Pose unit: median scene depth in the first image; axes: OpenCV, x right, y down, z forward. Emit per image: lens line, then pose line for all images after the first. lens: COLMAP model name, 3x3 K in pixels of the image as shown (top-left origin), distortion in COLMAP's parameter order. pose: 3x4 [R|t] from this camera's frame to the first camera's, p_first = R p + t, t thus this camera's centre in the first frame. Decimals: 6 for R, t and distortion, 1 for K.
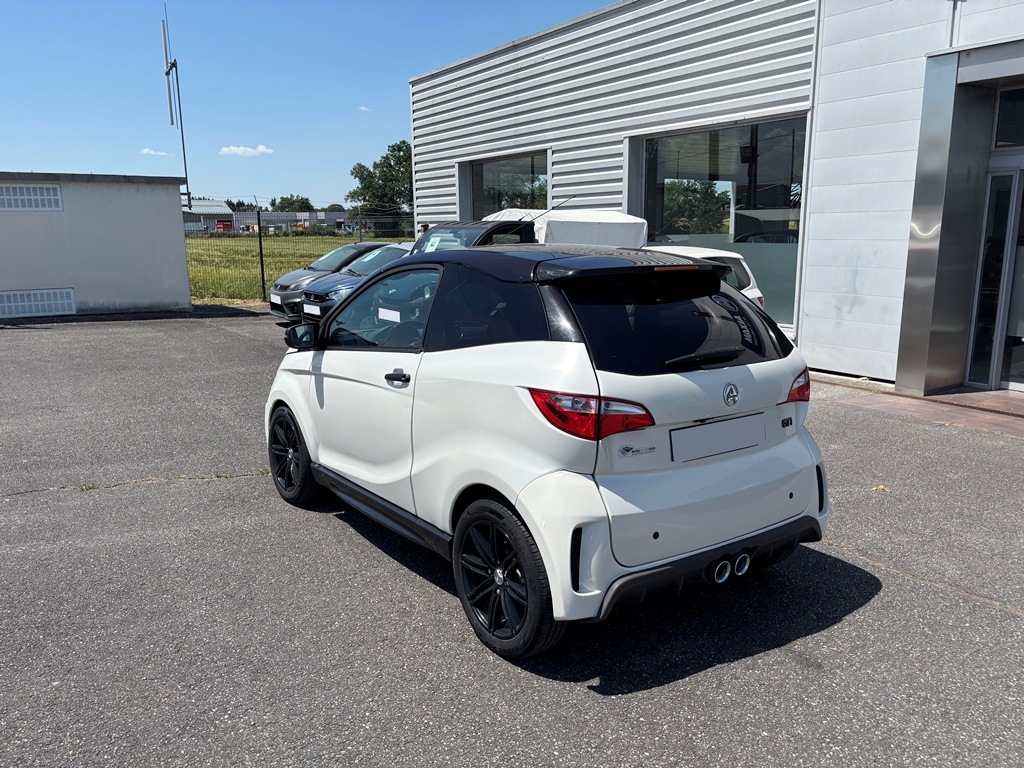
lens RADIAL K [[776.1, 0, 507.1], [0, 776.1, 386.0], [0, 0, 1]] dist [0.035029, -0.048589]
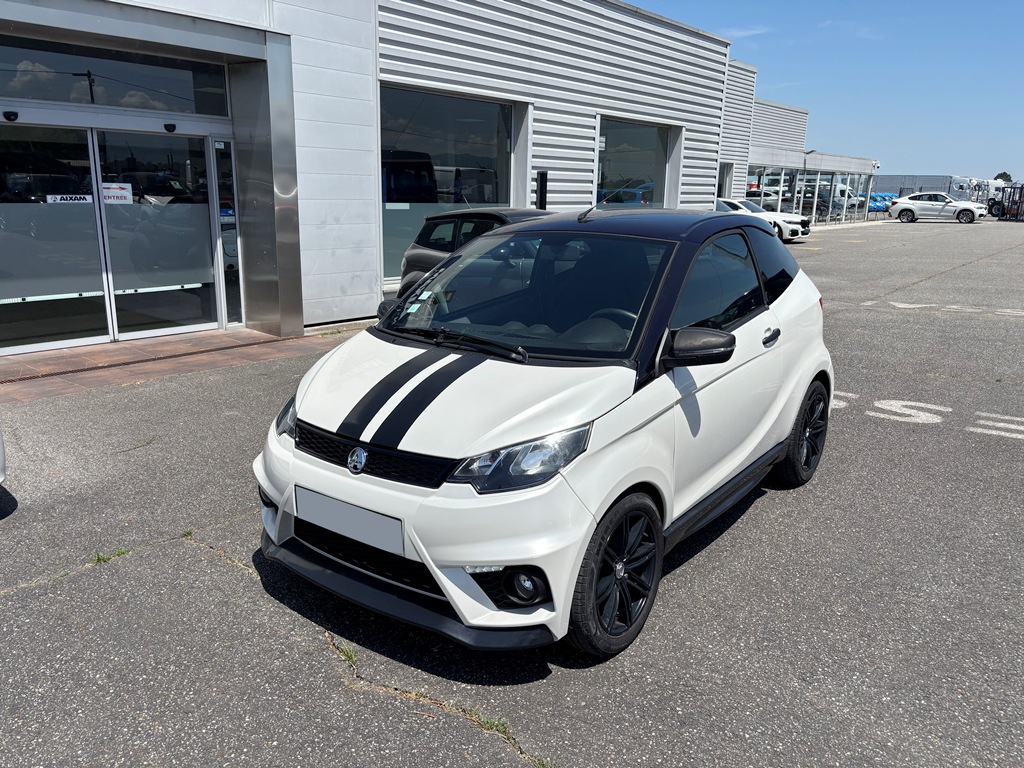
lens RADIAL K [[776.1, 0, 507.1], [0, 776.1, 386.0], [0, 0, 1]] dist [0.035029, -0.048589]
pose [[-0.281464, -0.231041, 0.931342, -0.976249], [0.173745, 0.942268, 0.286259, -0.292715], [-0.943711, 0.242388, -0.225072, 1.479809]]
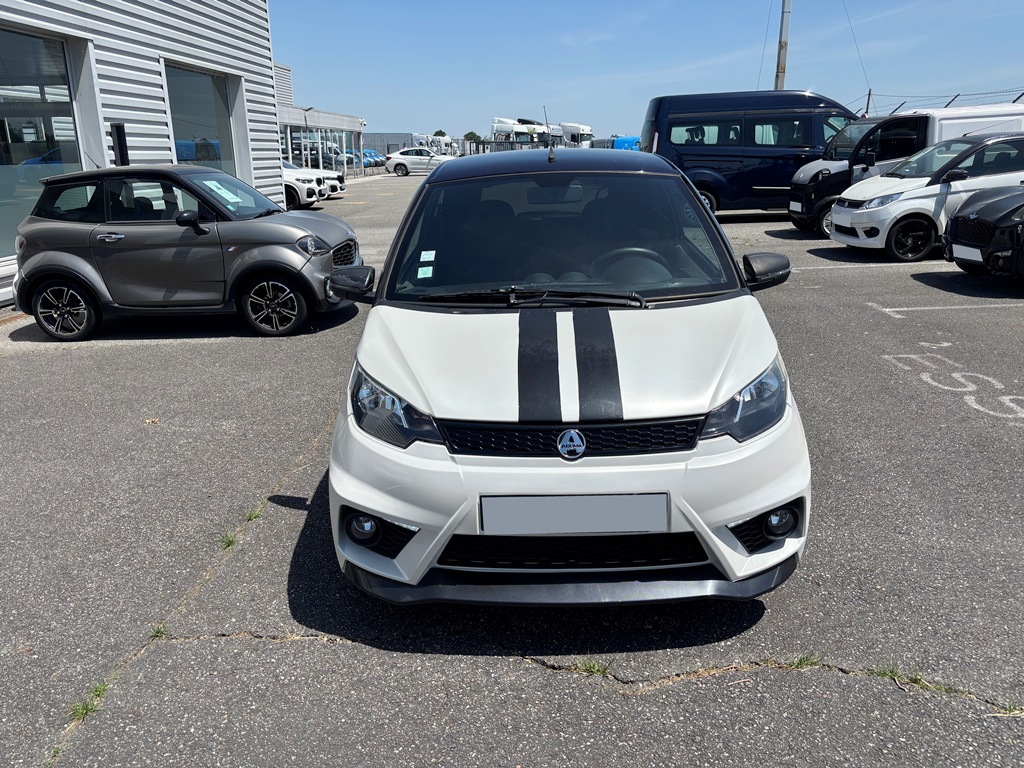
lens RADIAL K [[778.3, 0, 507.2], [0, 778.3, 382.2], [0, 0, 1]] dist [0.043808, -0.048104]
pose [[-0.794450, -0.158897, 0.586175, -0.582101], [0.131161, 0.897503, 0.421053, -0.356158], [-0.592998, 0.411389, -0.692180, 1.911525]]
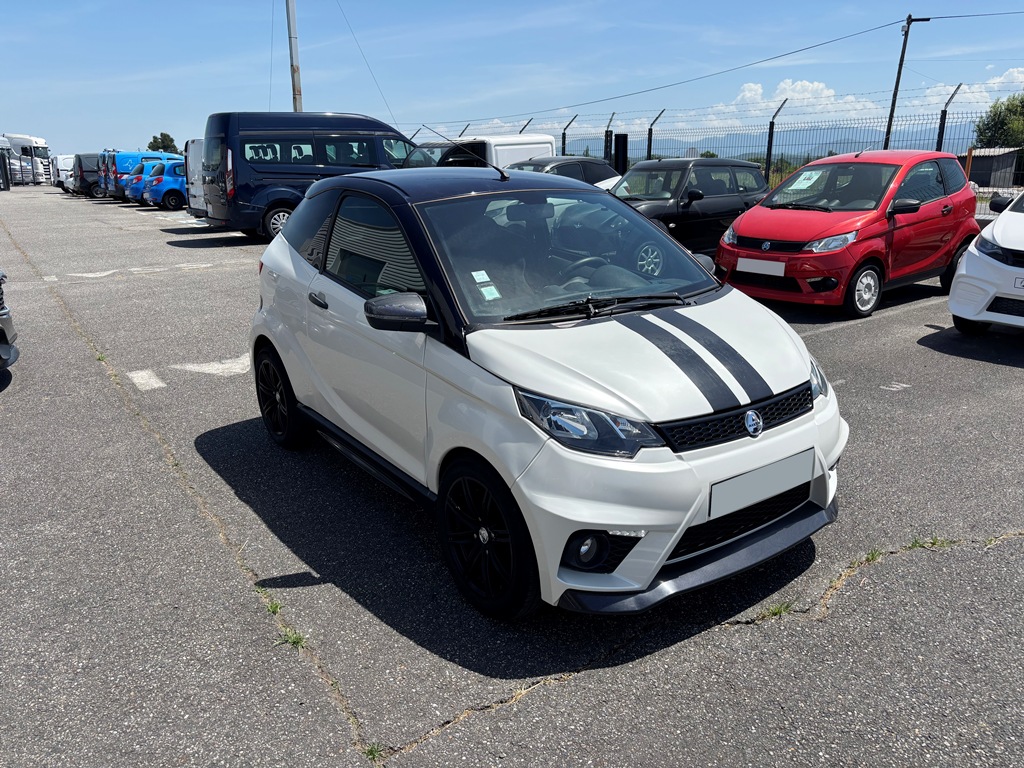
lens RADIAL K [[776.1, 0, 507.1], [0, 776.1, 386.0], [0, 0, 1]] dist [0.035029, -0.048589]
pose [[-0.999950, 0.001825, 0.009826, -0.041705], [0.006058, 0.892651, 0.450707, -0.396013], [-0.007949, 0.450744, -0.892618, 2.095472]]
